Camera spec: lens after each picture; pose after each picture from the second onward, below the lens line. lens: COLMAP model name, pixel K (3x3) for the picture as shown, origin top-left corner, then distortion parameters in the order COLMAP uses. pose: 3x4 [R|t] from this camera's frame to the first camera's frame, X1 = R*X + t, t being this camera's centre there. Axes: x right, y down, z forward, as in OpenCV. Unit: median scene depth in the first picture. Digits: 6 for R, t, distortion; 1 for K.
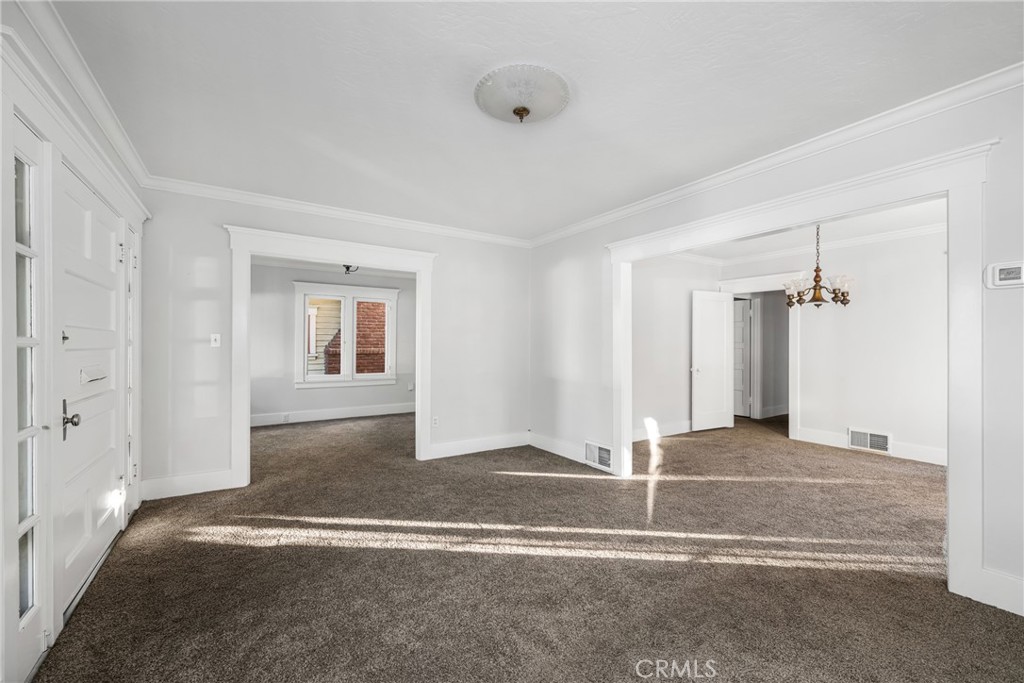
lens RADIAL K [[415.5, 0, 511.9], [0, 415.5, 345.7], [0, 0, 1]] dist [0.000100, -0.000027]
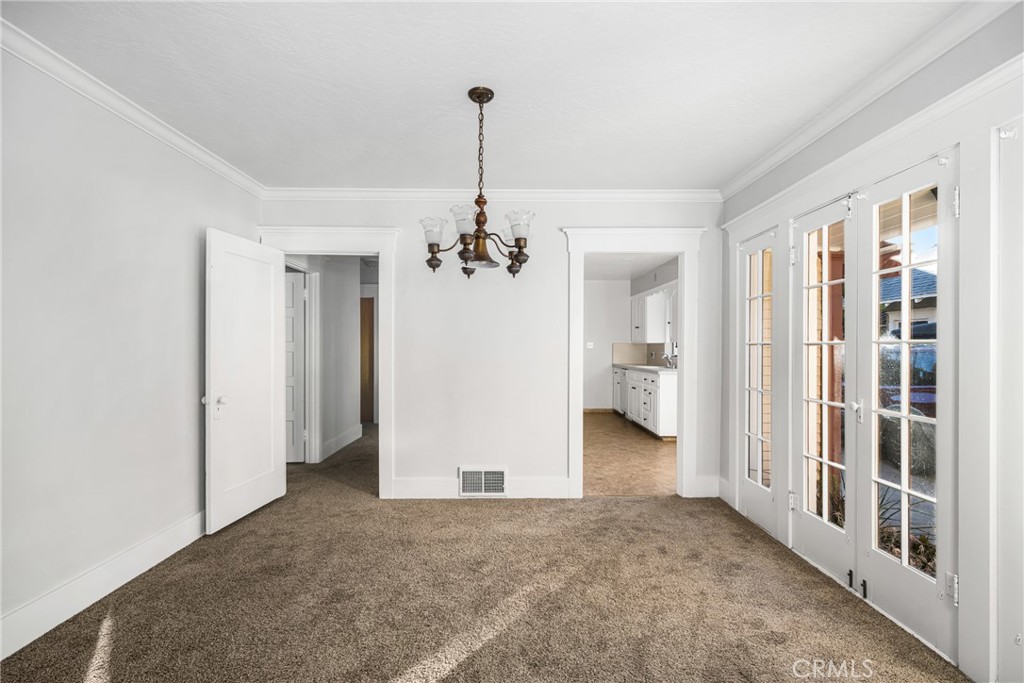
lens RADIAL K [[466.4, 0, 516.4], [0, 466.4, 347.3], [0, 0, 1]] dist [0.001871, 0.000083]
pose [[0.525995, -0.002961, 0.850482, 0.216894], [-0.000777, 0.999992, 0.003962, -0.002529], [-0.850487, -0.002745, 0.525989, 0.536592]]
